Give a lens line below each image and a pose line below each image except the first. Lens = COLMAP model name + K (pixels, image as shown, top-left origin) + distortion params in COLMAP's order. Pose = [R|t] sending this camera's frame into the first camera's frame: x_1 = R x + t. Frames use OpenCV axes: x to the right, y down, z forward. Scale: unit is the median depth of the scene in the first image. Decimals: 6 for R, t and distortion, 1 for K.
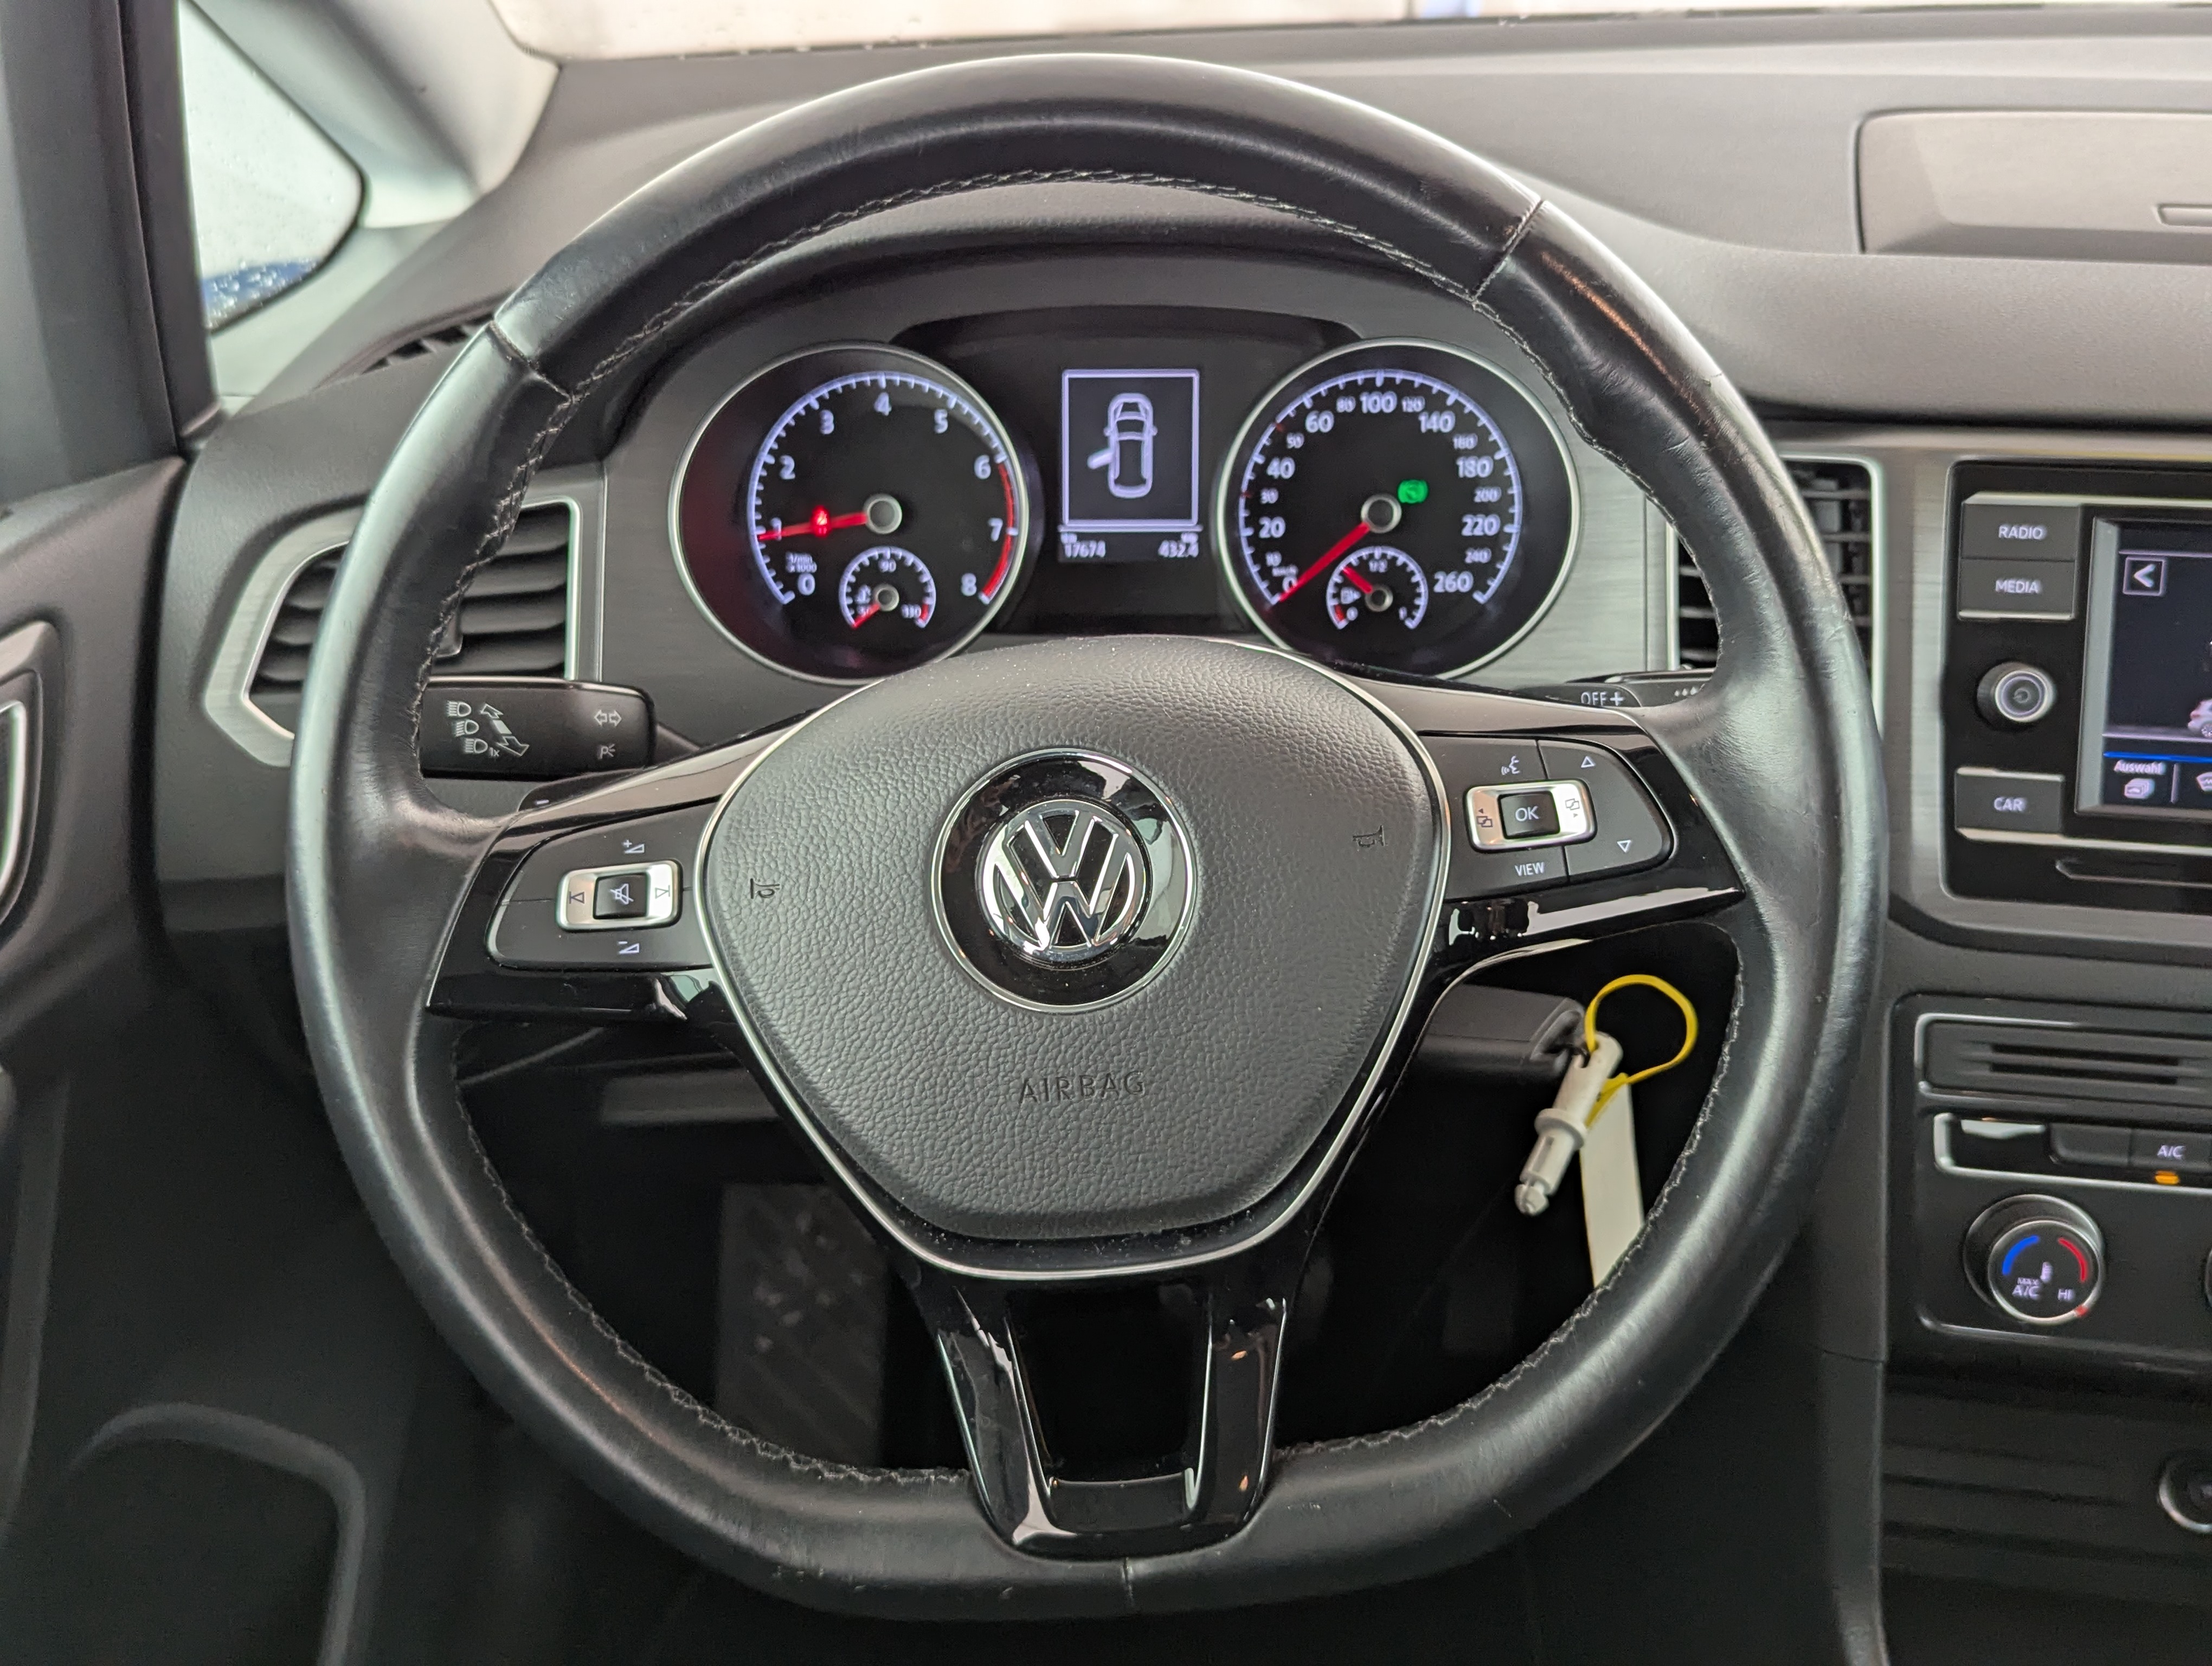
lens RADIAL K [[1928.5, 0, 1065.3], [0, 1928.5, 835.3], [0, 0, 1]] dist [0.029935, -0.003156]
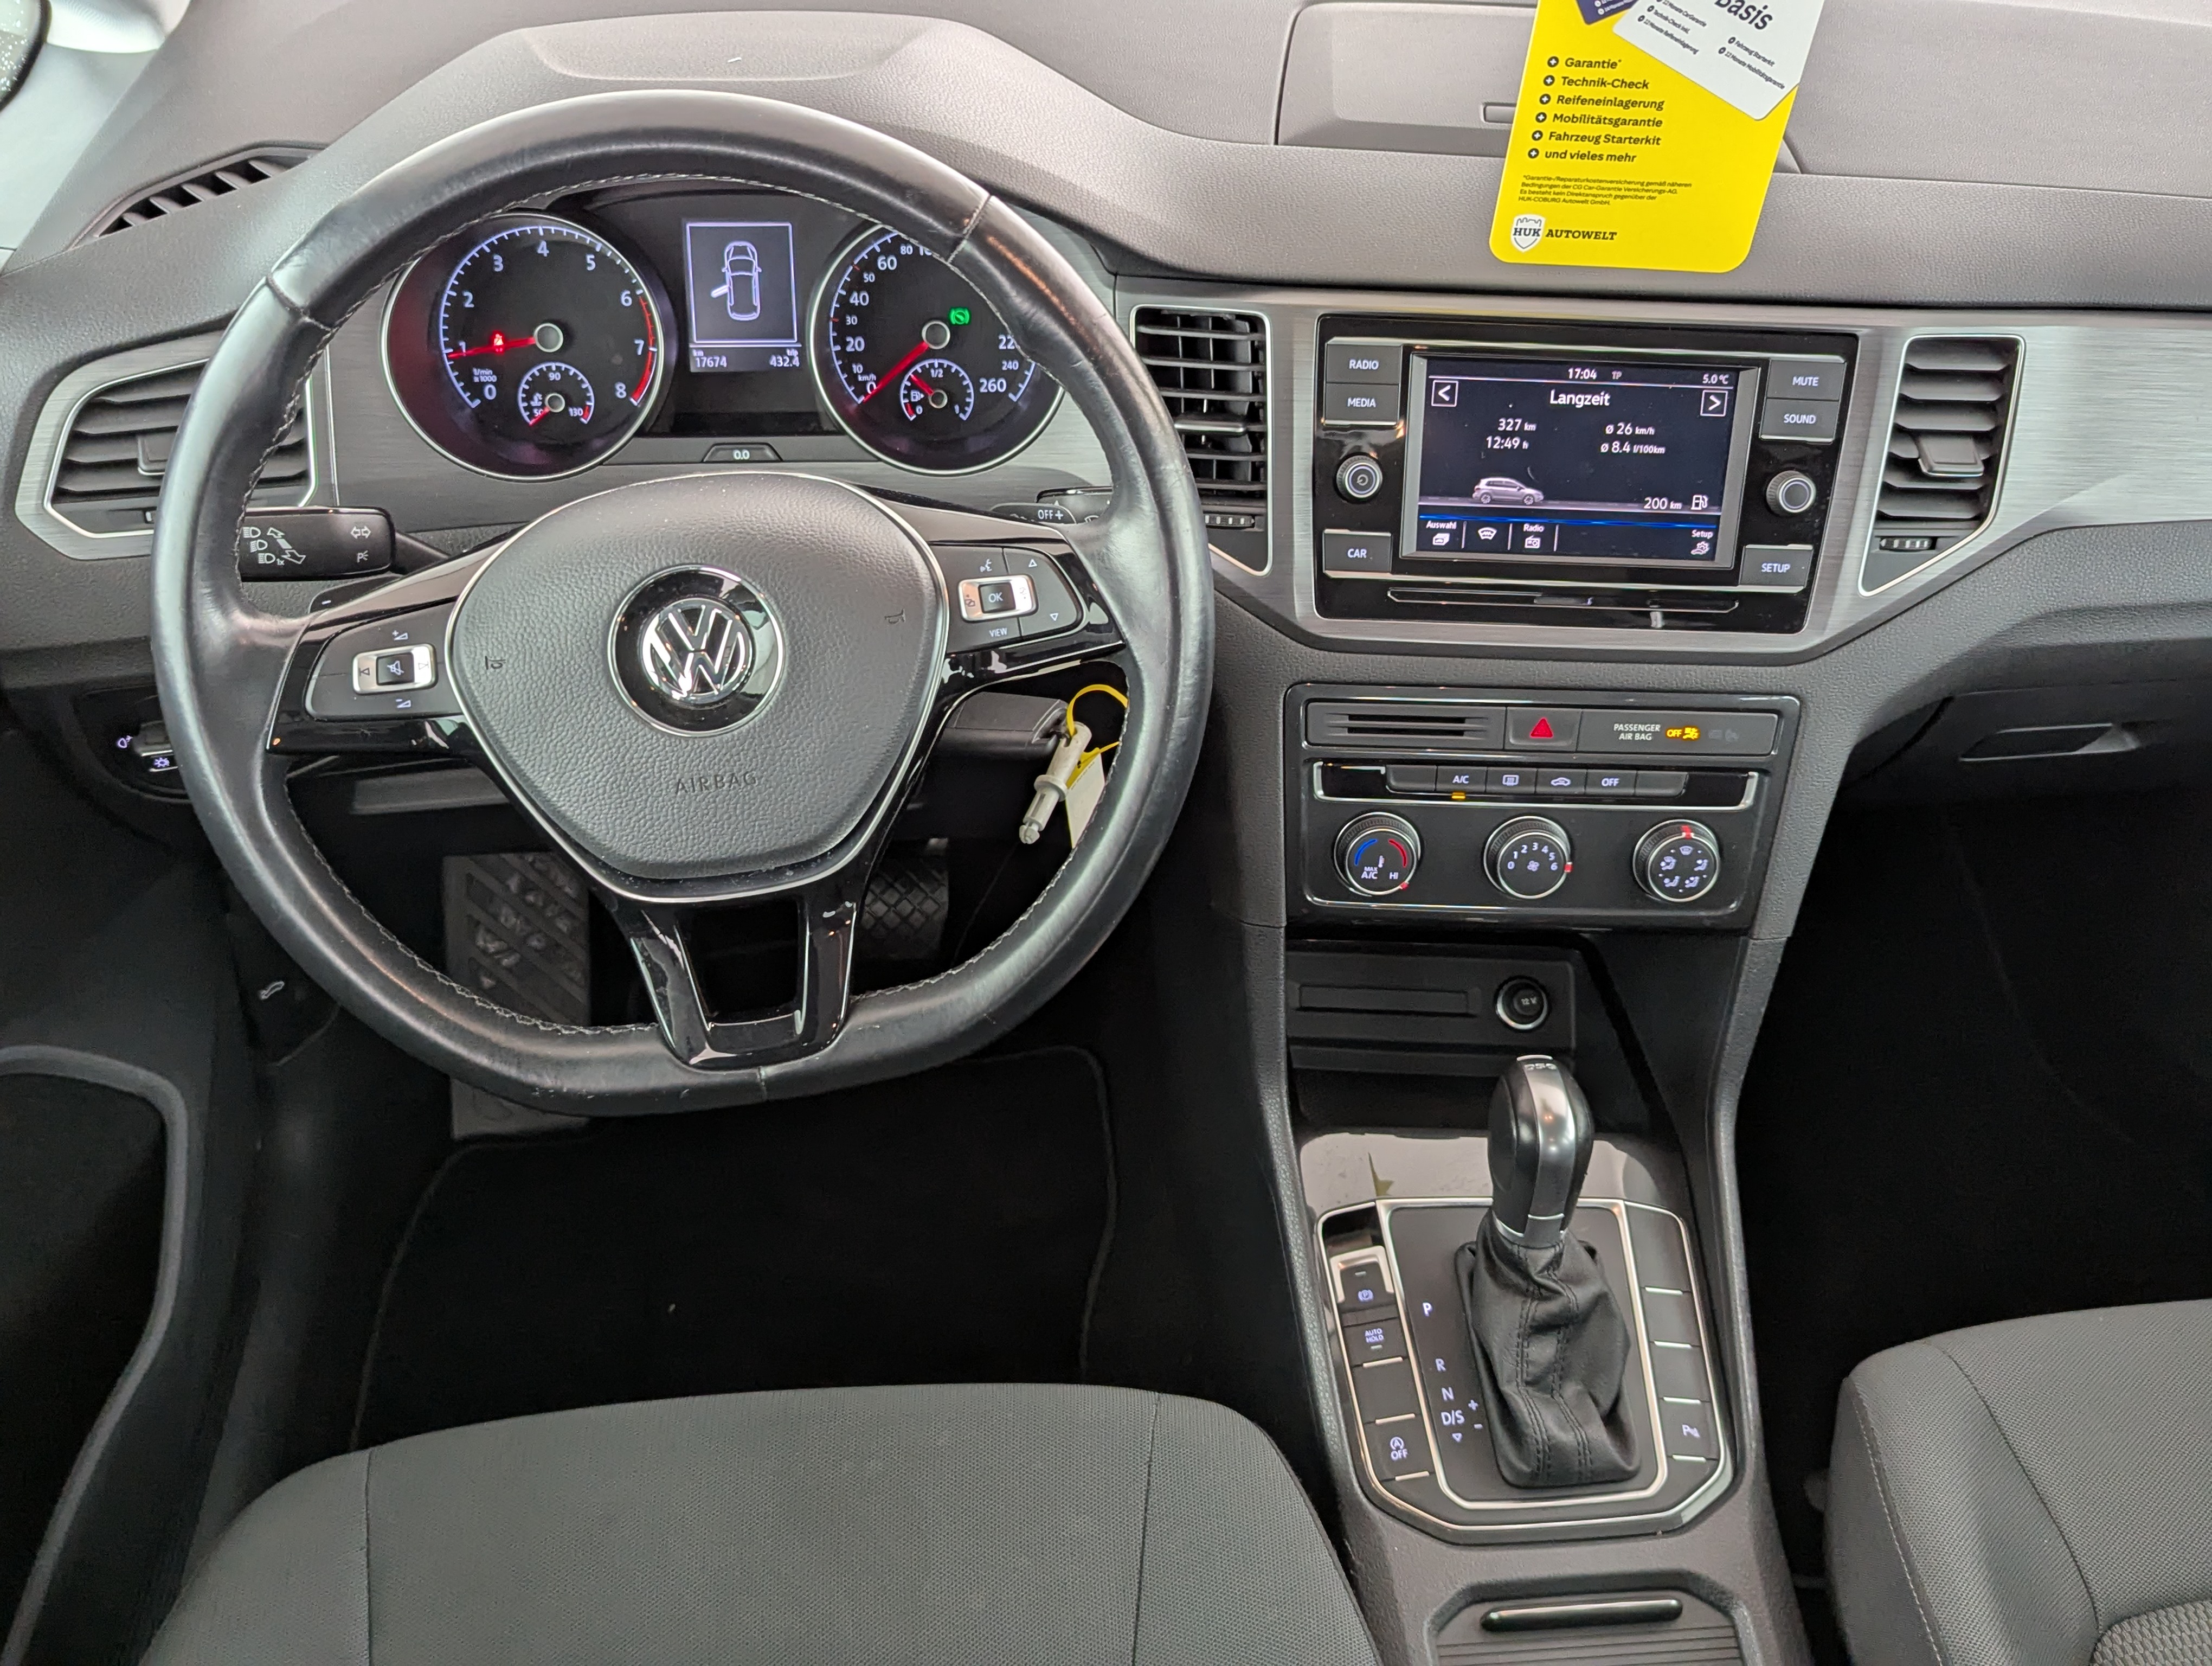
lens RADIAL K [[1866.3, 0, 1098.4], [0, 1866.3, 804.8], [0, 0, 1]] dist [0.116479, -0.309478]
pose [[0.982133, -0.050395, 0.181313, 0.025768], [0.019856, 0.985849, 0.166457, -0.071121], [-0.187136, -0.159883, 0.969236, -0.390011]]
